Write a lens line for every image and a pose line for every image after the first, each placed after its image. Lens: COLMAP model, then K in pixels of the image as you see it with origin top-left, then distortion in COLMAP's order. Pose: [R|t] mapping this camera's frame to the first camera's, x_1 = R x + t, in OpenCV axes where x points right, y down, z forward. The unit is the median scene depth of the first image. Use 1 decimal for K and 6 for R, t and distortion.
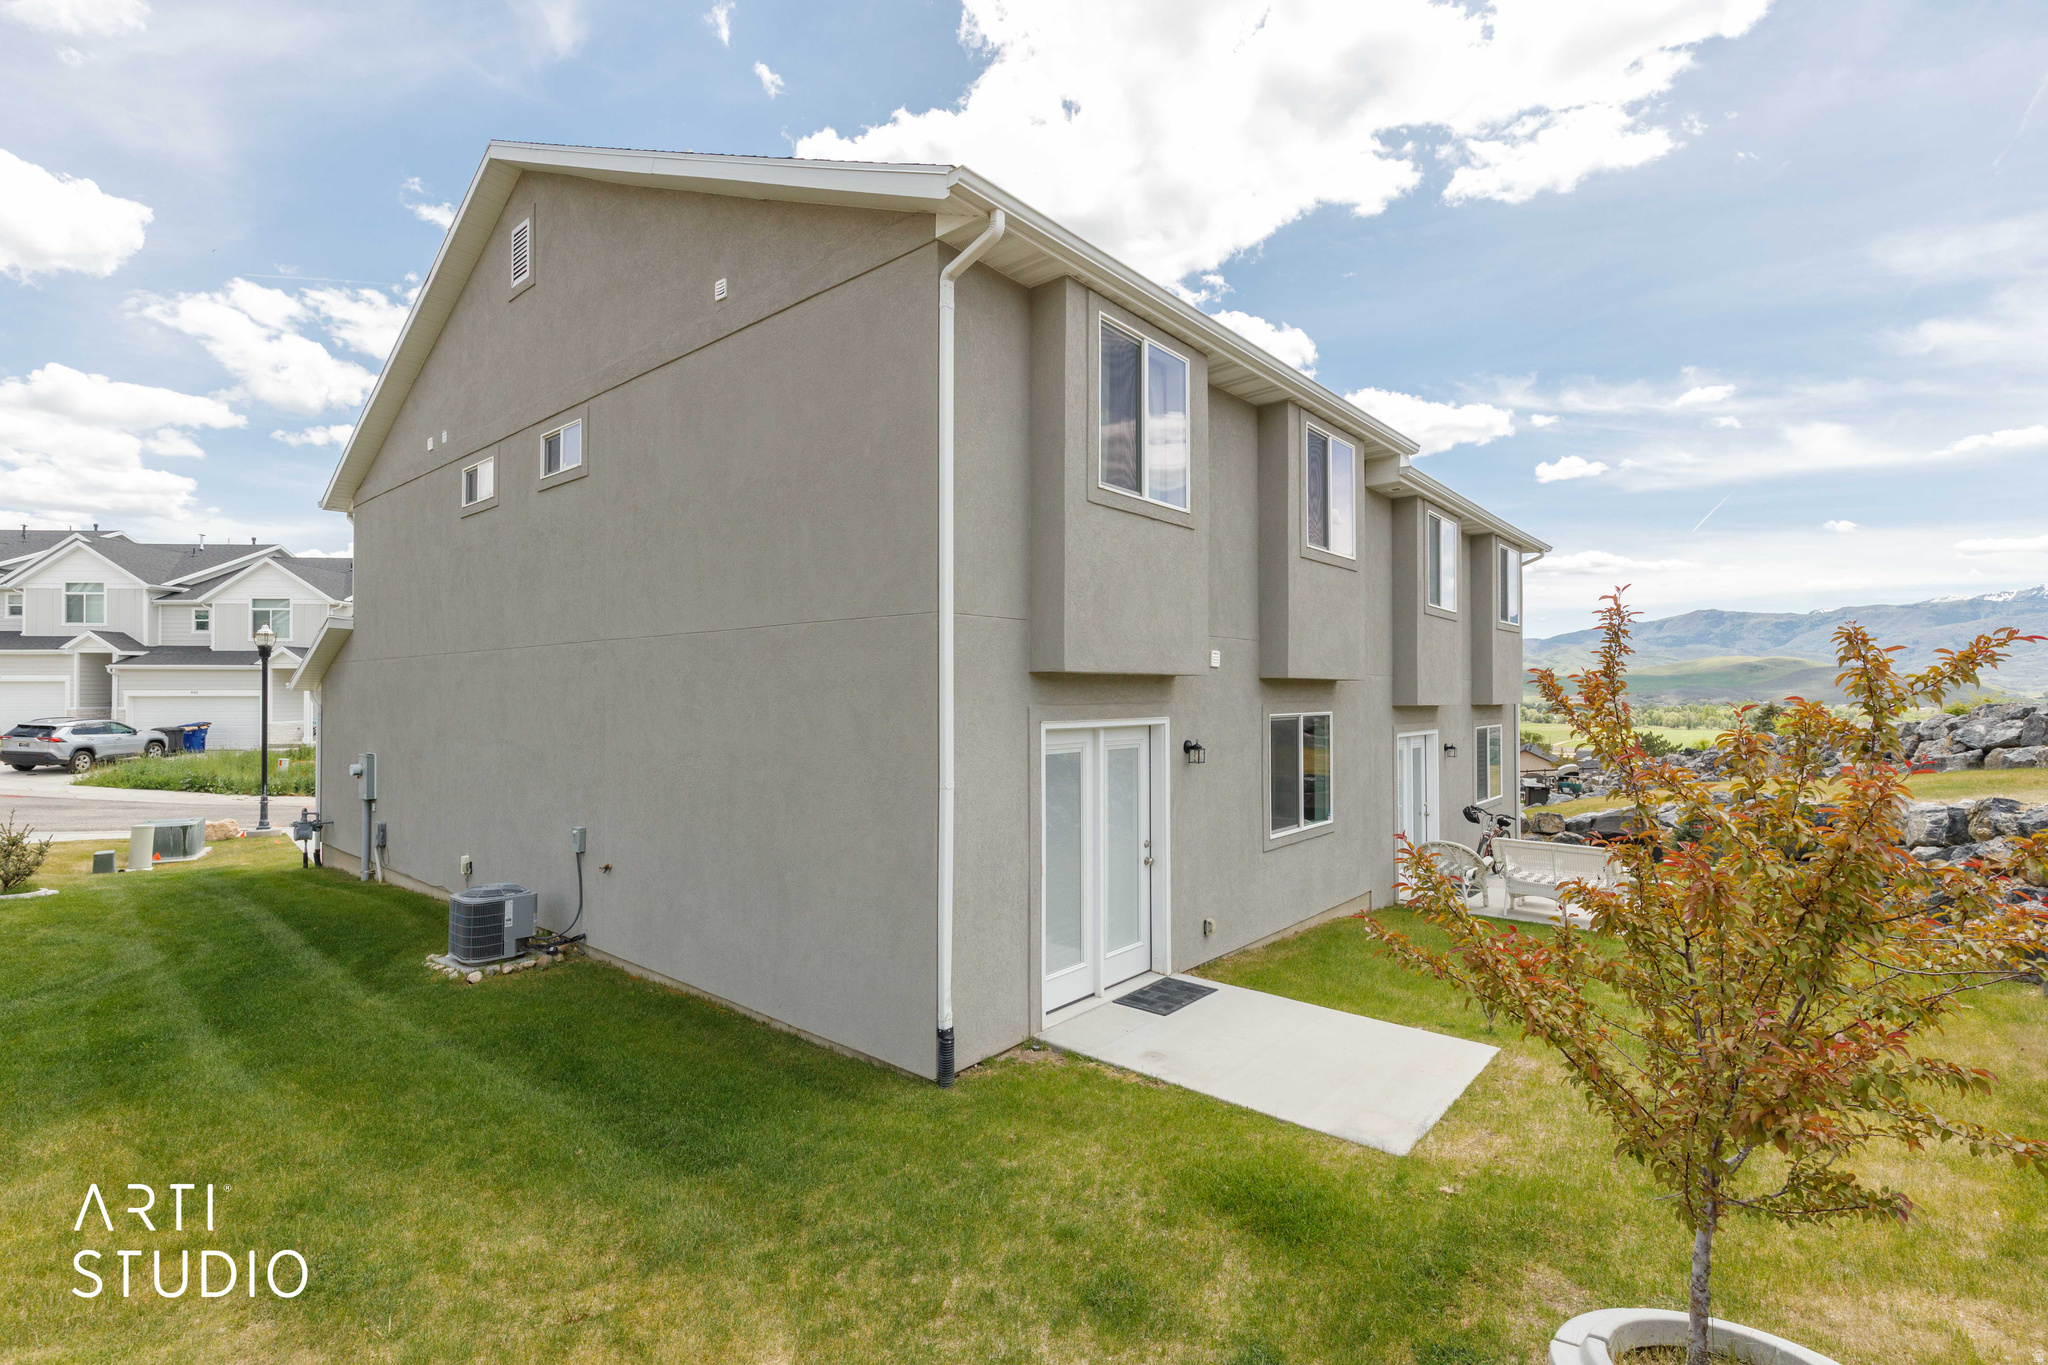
lens RADIAL K [[916.7, 0, 1020.2], [0, 916.7, 690.6], [0, 0, 1]] dist [0.003590, 0.000272]
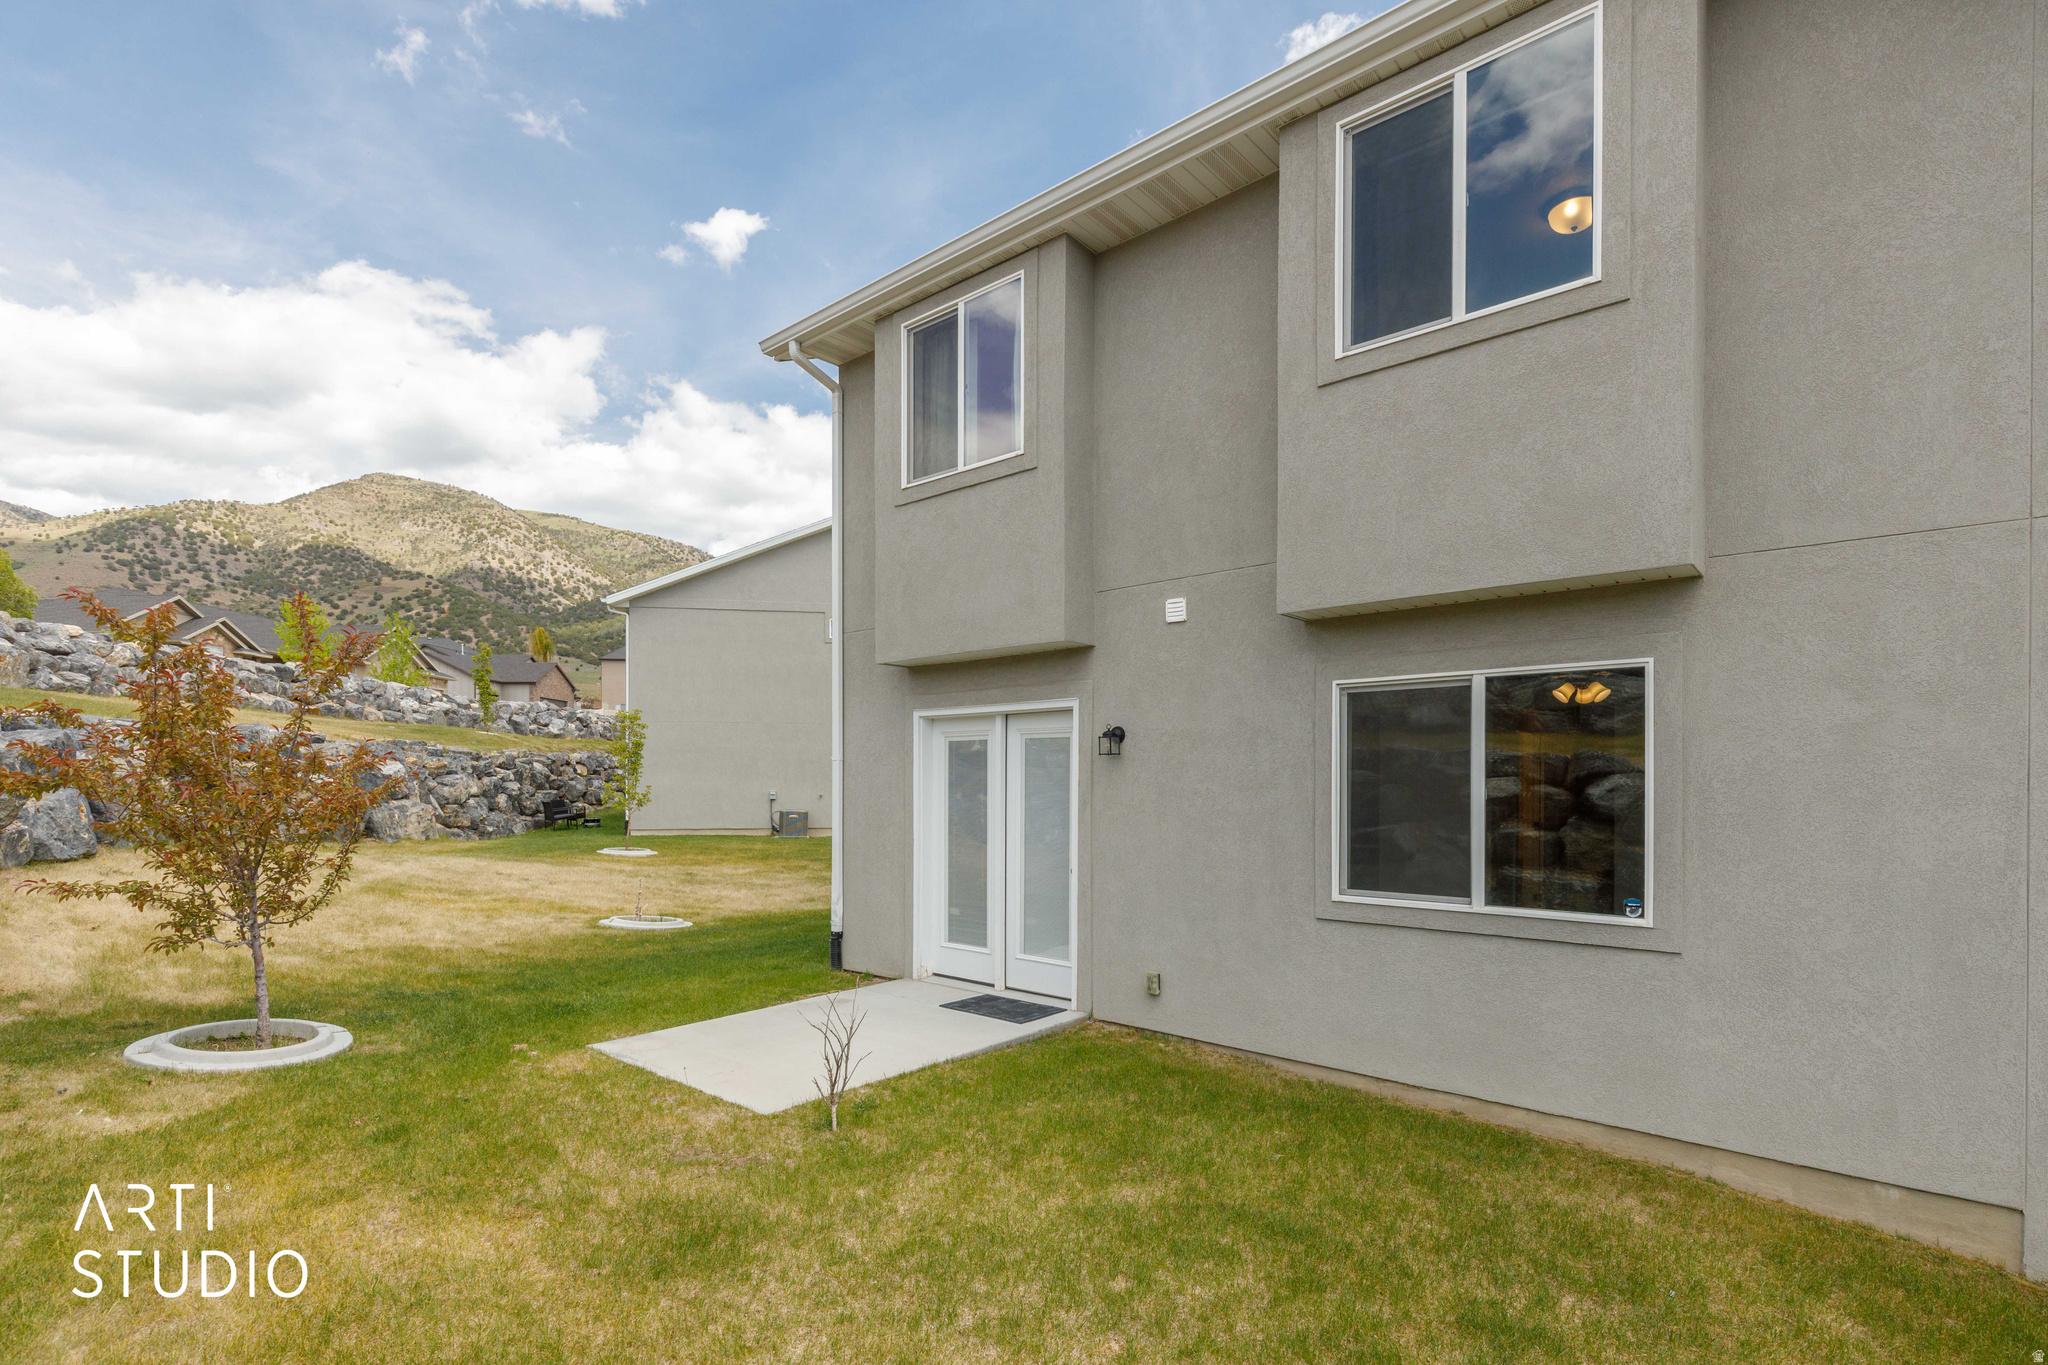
lens RADIAL K [[1019.7, 0, 1088.7], [0, 1019.7, 779.2], [0, 0, 1]] dist [-0.001412, 0.000022]
pose [[0.012698, -0.001422, -0.999918, 1.268278], [0.007495, 0.999971, -0.001327, 0.120995], [0.999891, -0.007478, 0.012708, 1.186672]]
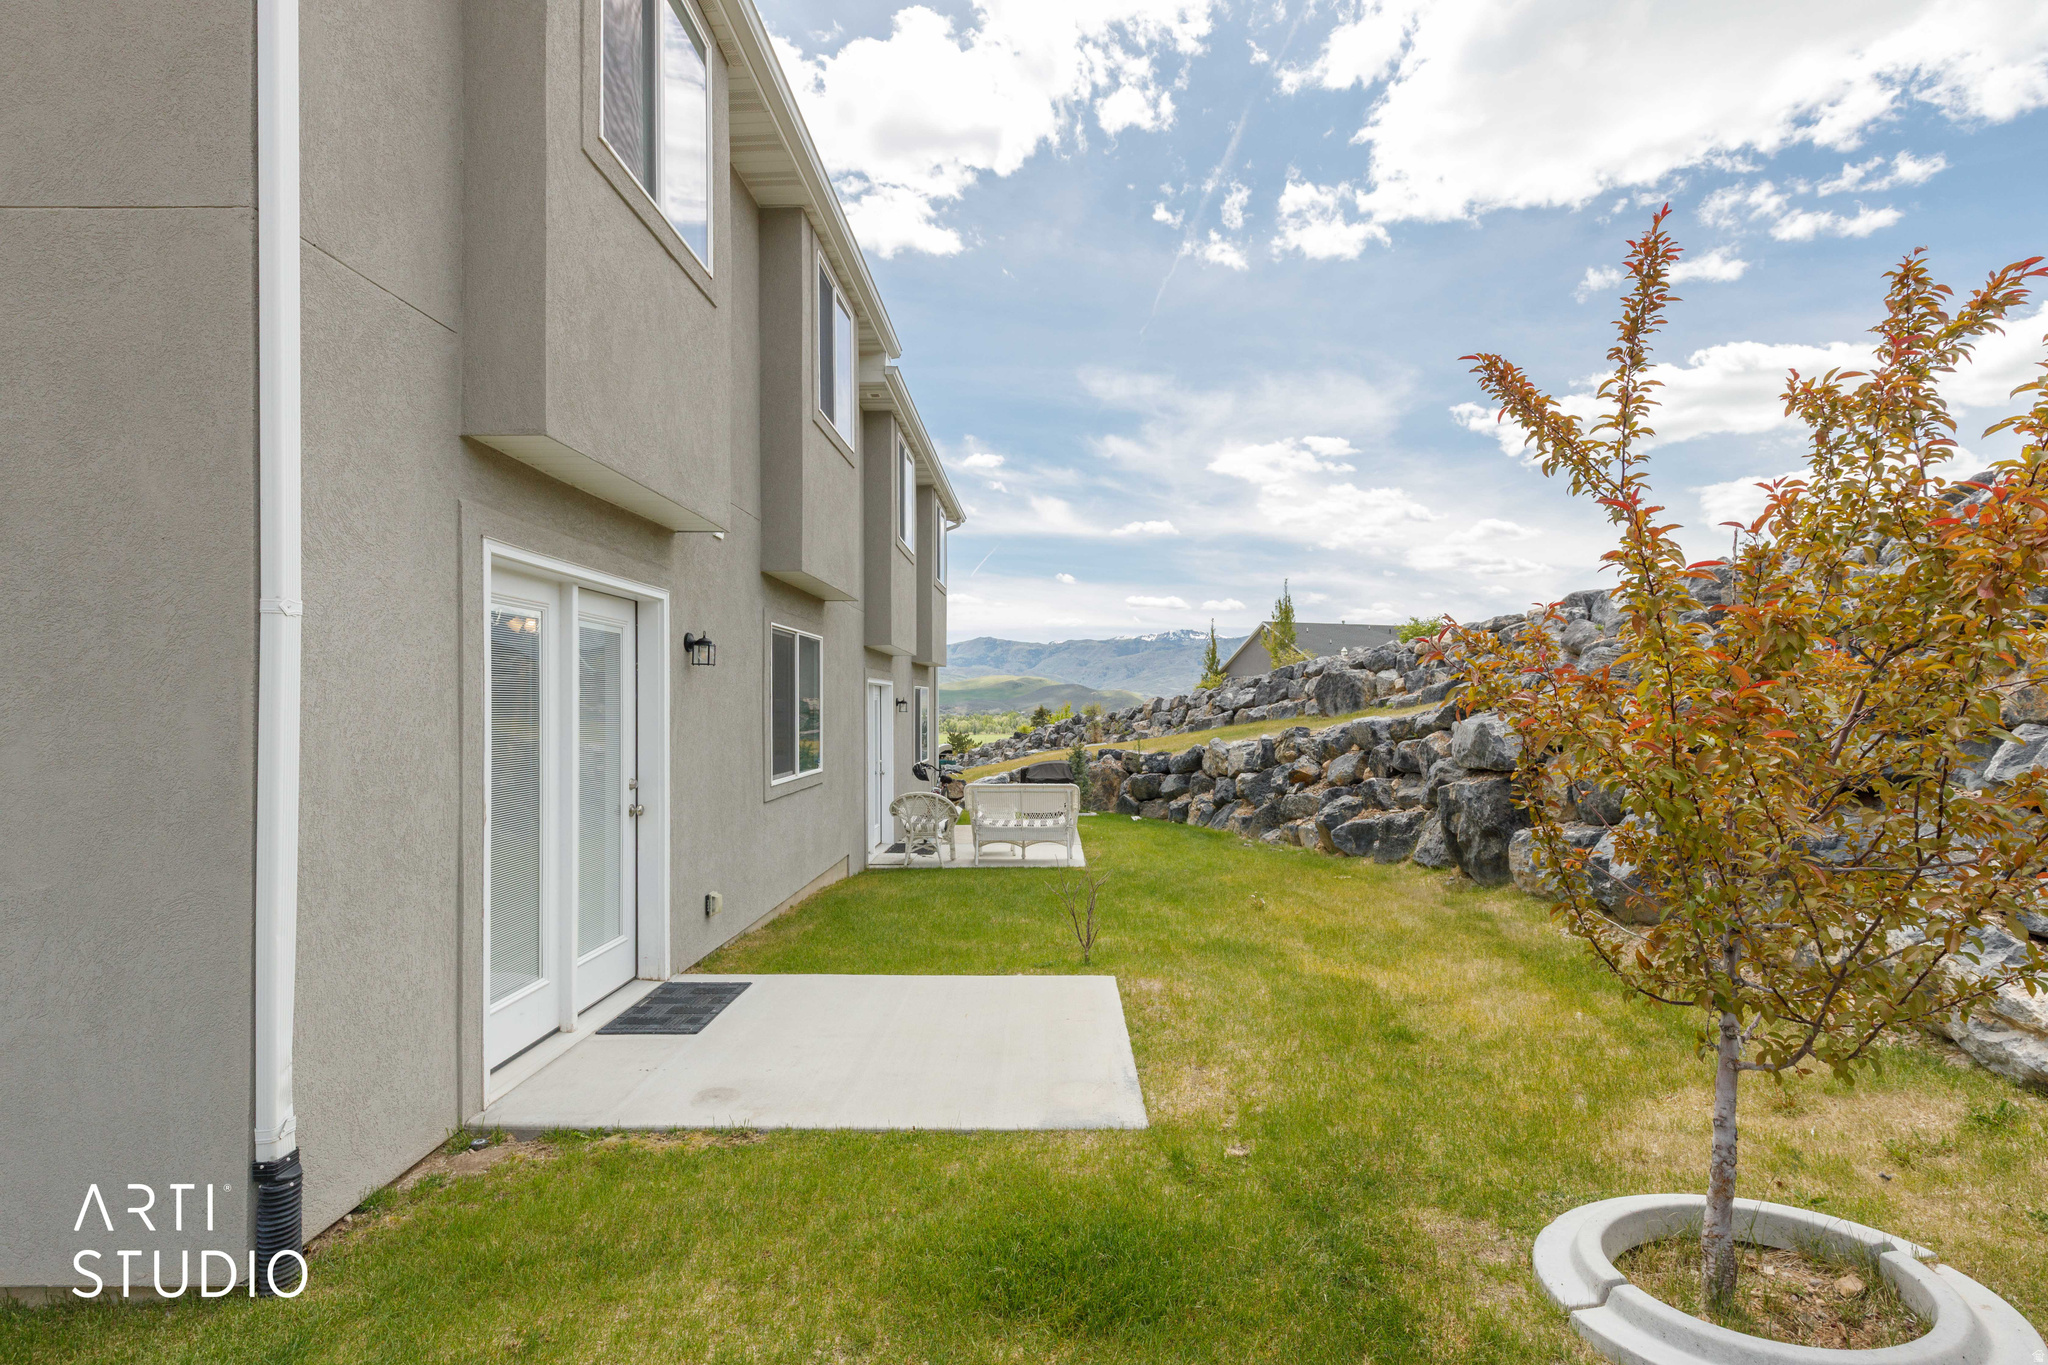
lens RADIAL K [[935.1, 0, 1050.1], [0, 935.1, 703.2], [0, 0, 1]] dist [-0.000163, -0.000662]
pose [[0.760825, 0.000057, 0.648957, -0.078863], [-0.001657, 0.999997, 0.001856, 0.128758], [-0.648955, -0.002488, 0.760823, 0.361452]]
